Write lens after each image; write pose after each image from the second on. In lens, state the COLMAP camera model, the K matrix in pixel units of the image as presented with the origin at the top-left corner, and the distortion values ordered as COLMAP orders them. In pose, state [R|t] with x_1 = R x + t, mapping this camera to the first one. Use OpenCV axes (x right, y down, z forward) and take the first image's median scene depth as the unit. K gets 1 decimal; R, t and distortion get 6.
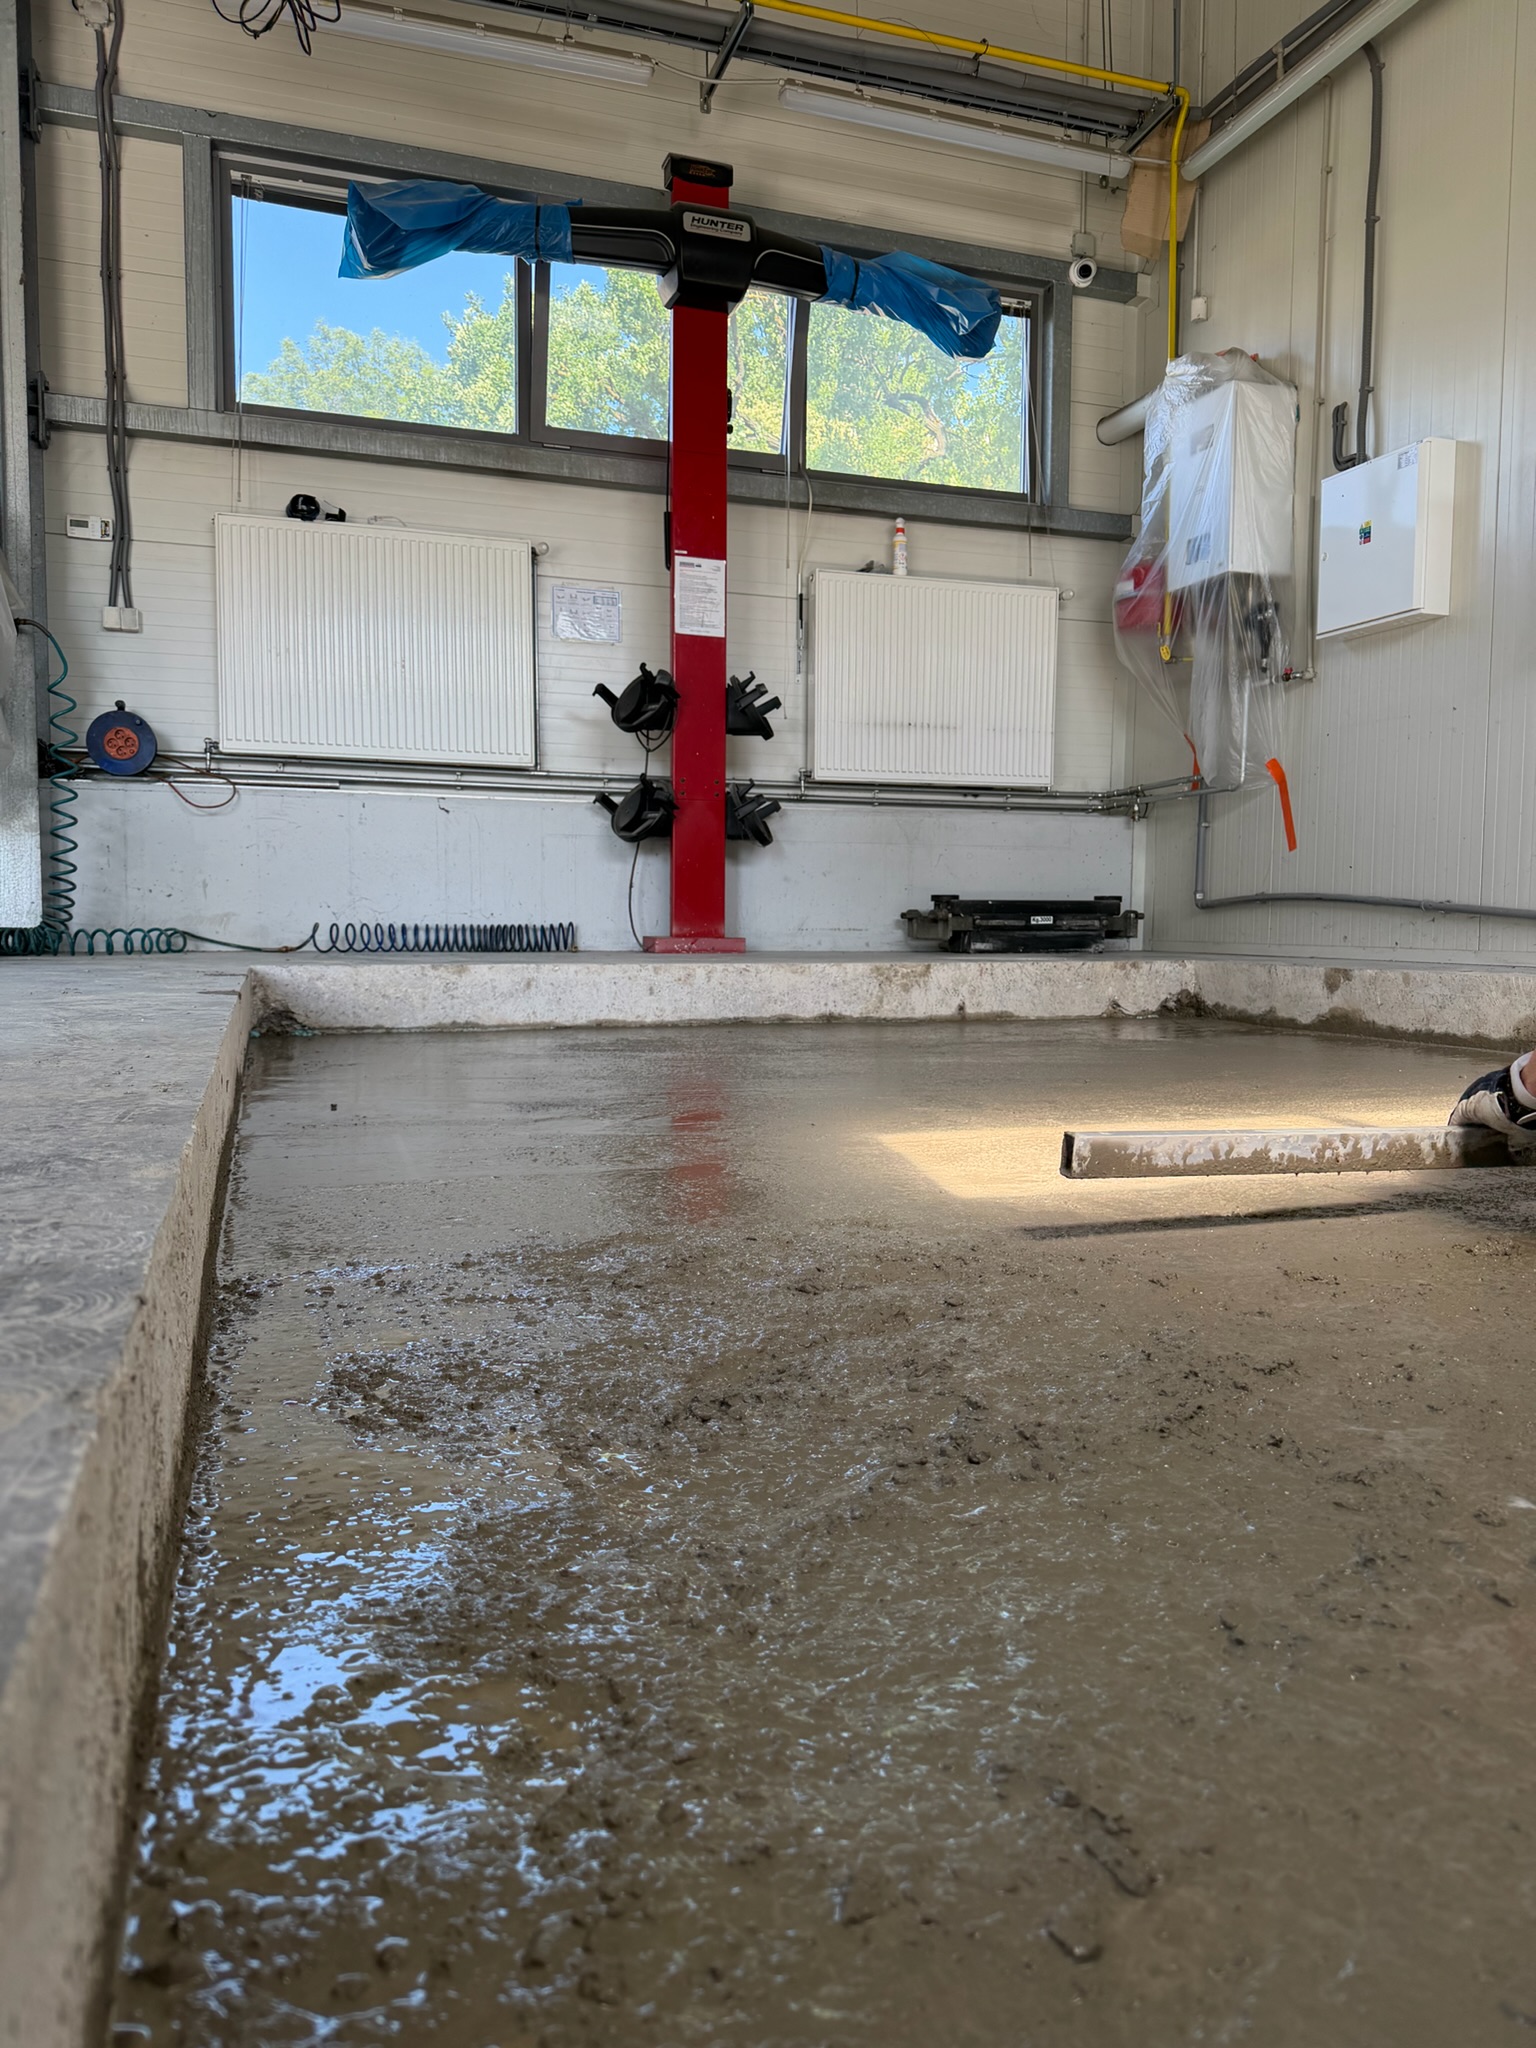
lens RADIAL K [[1430.0, 0, 772.8], [0, 1430.0, 1042.2], [0, 0, 1]] dist [0.048815, -0.050938]
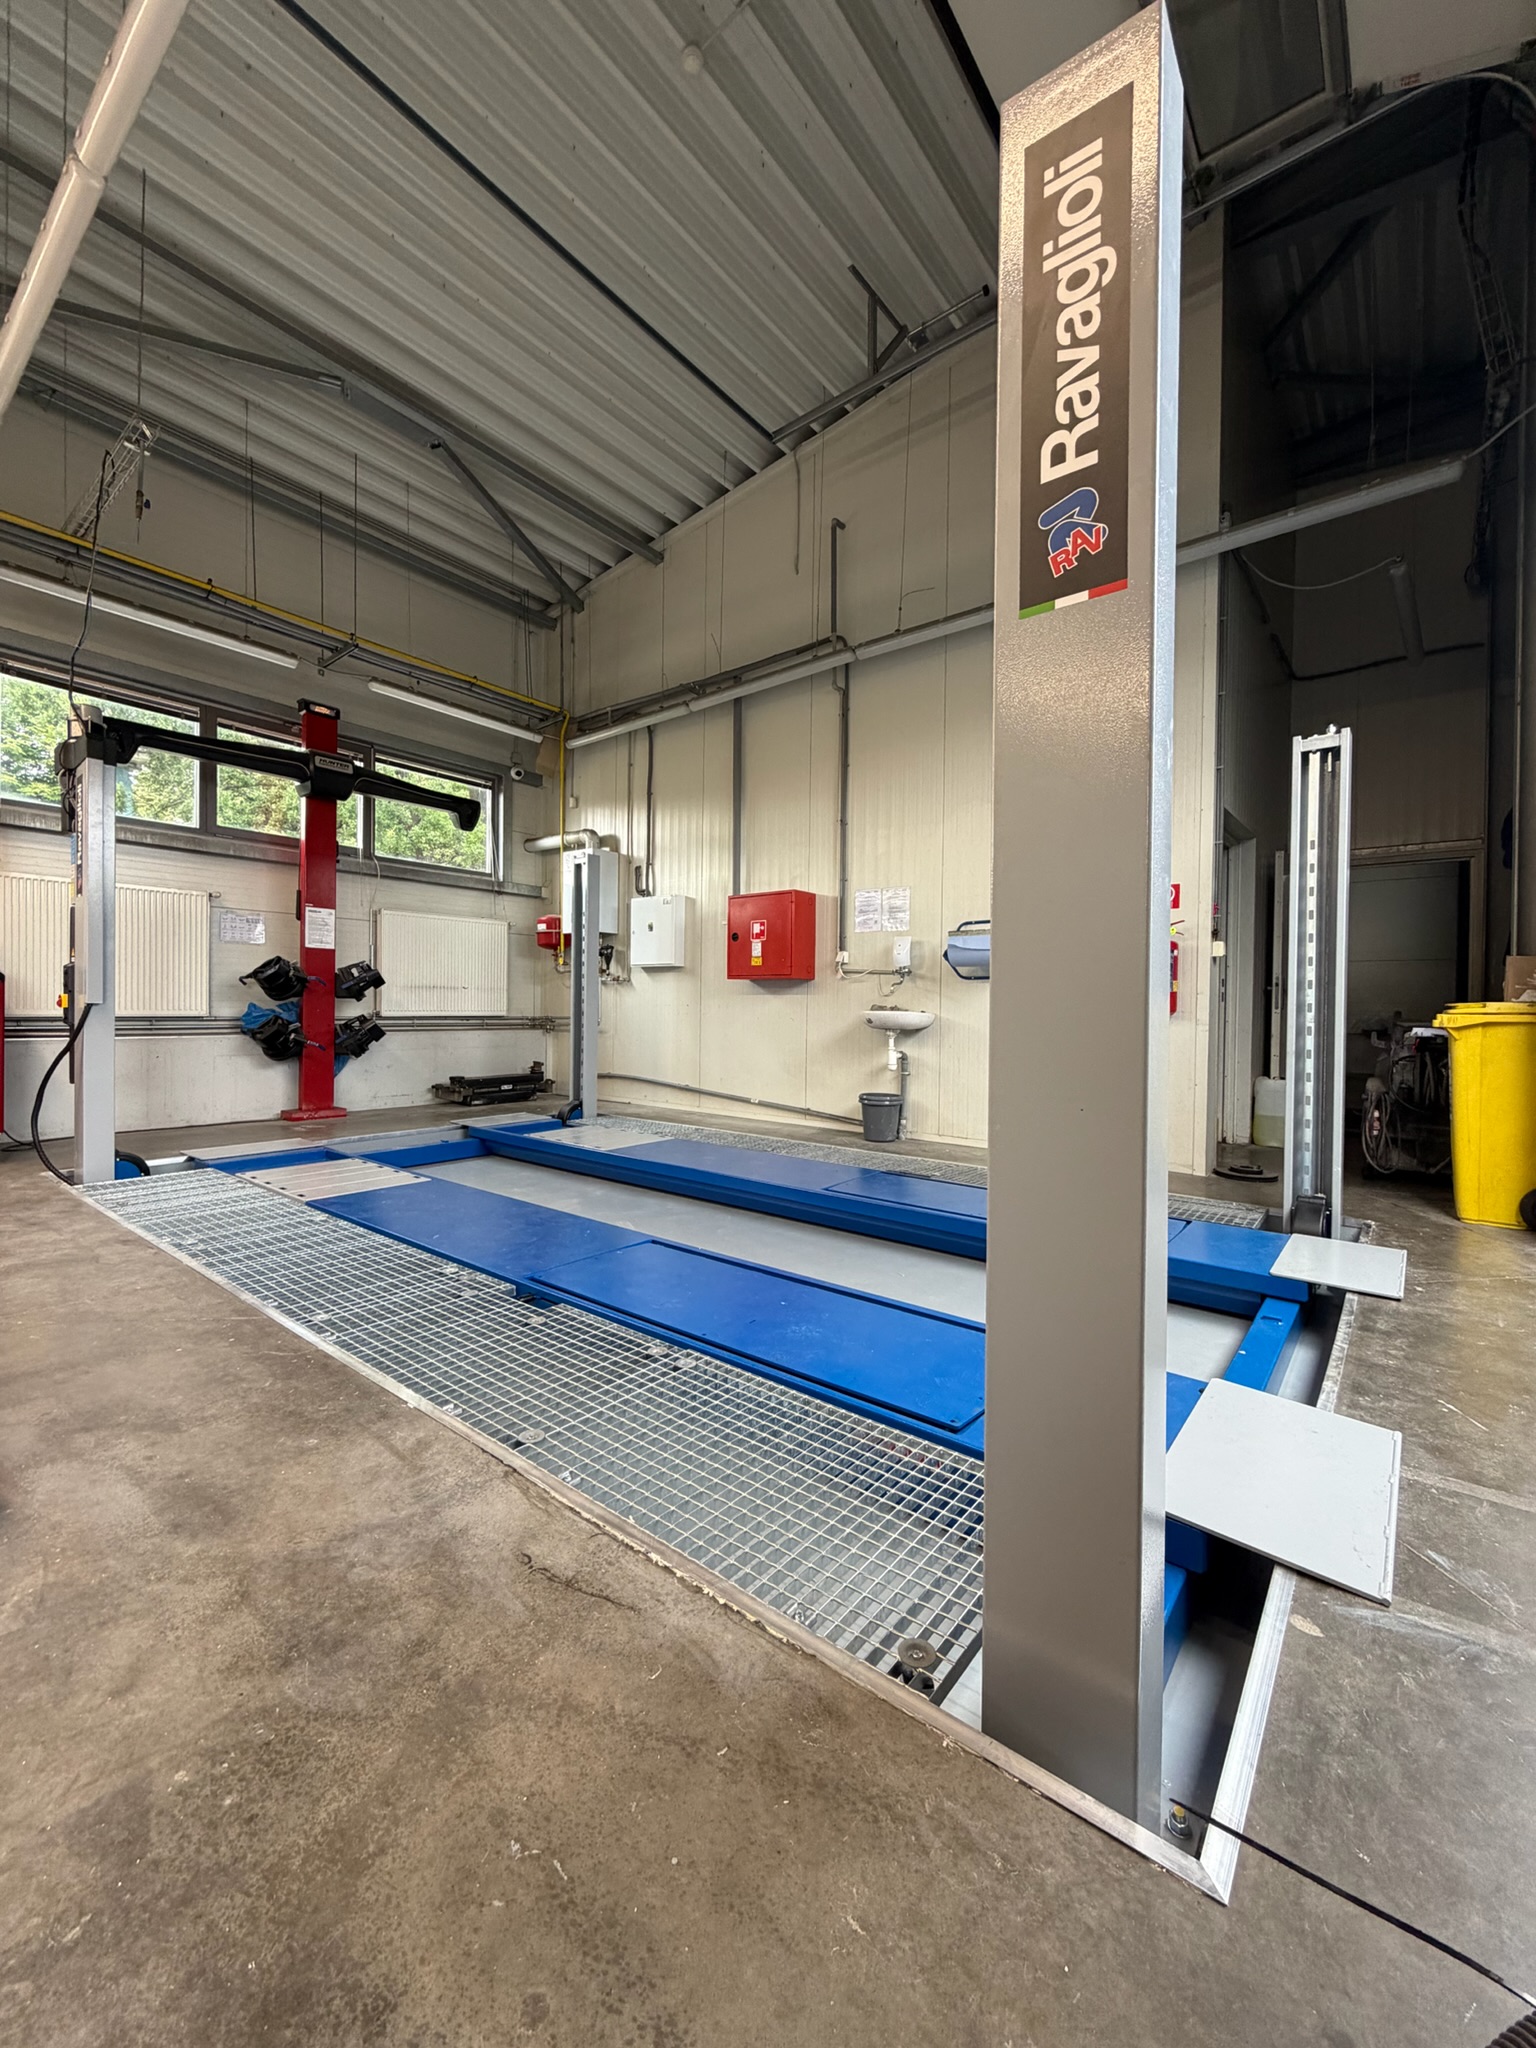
lens RADIAL K [[826.6, 0, 774.4], [0, 826.6, 1024.8], [0, 0, 1]] dist [0.003522, -0.000479]
pose [[0.846325, -0.002931, 0.532658, -0.121484], [0.034729, 0.998161, -0.049688, -0.108857], [-0.531533, 0.060551, 0.844871, -0.206618]]
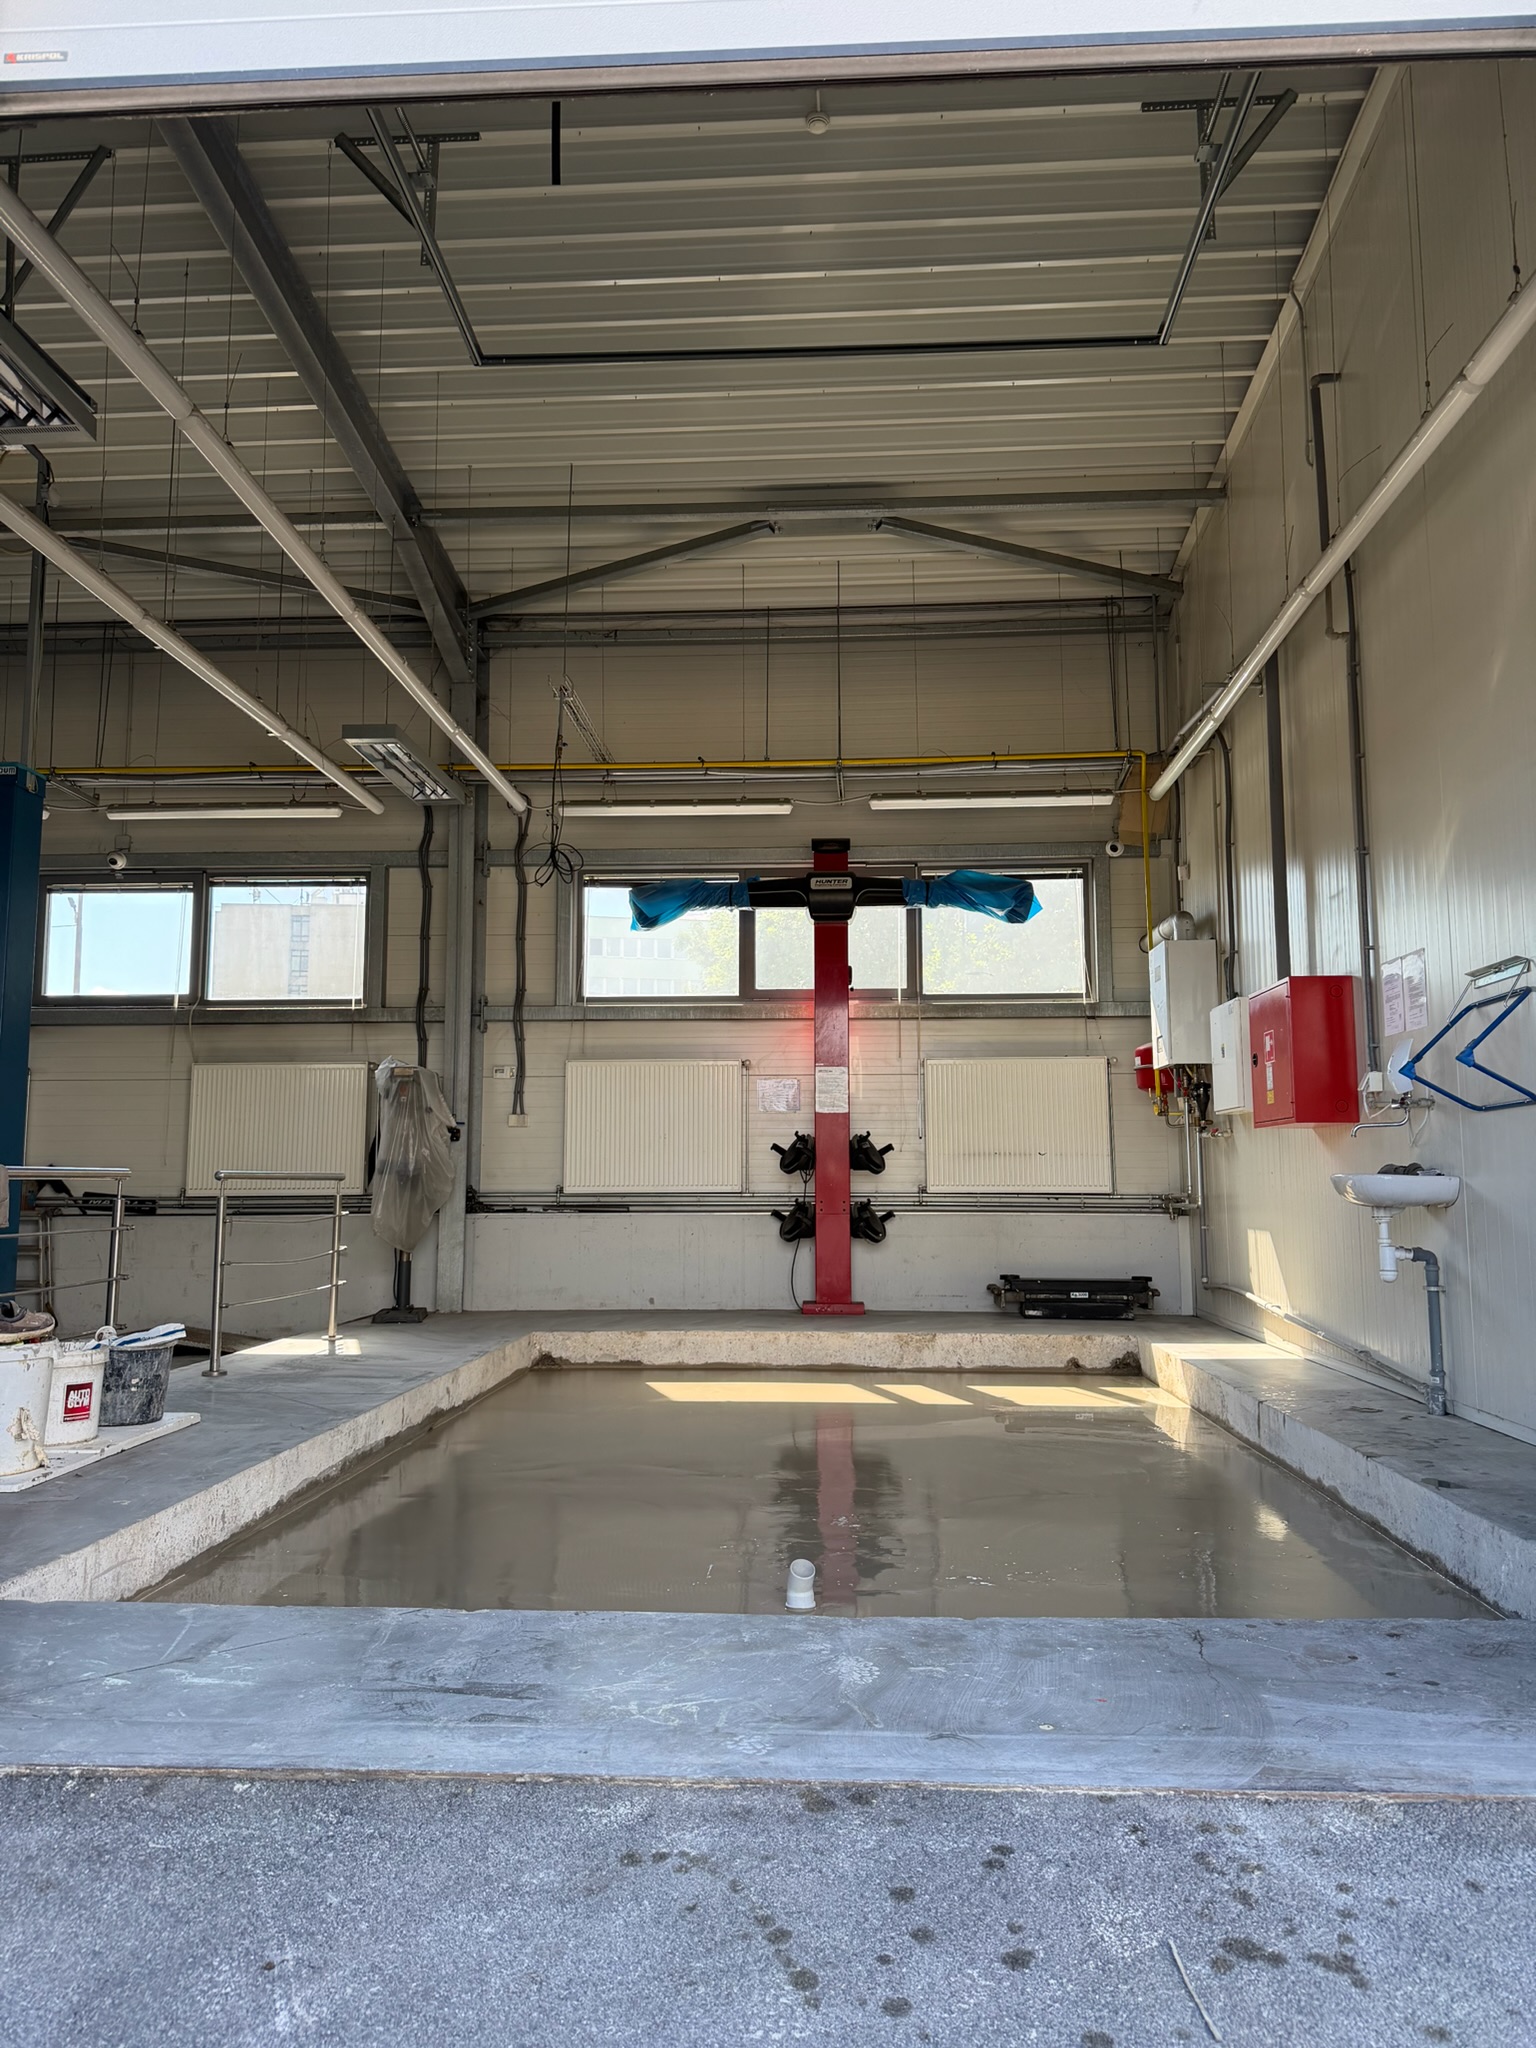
lens RADIAL K [[1430.0, 0, 753.3], [0, 1430.0, 1029.3], [0, 0, 1]] dist [0.048815, -0.050938]
pose [[0.918955, -0.046515, -0.391611, 0.491968], [-0.028729, 0.982485, -0.184115, -0.077114], [0.393315, 0.180444, 0.901523, -0.487134]]
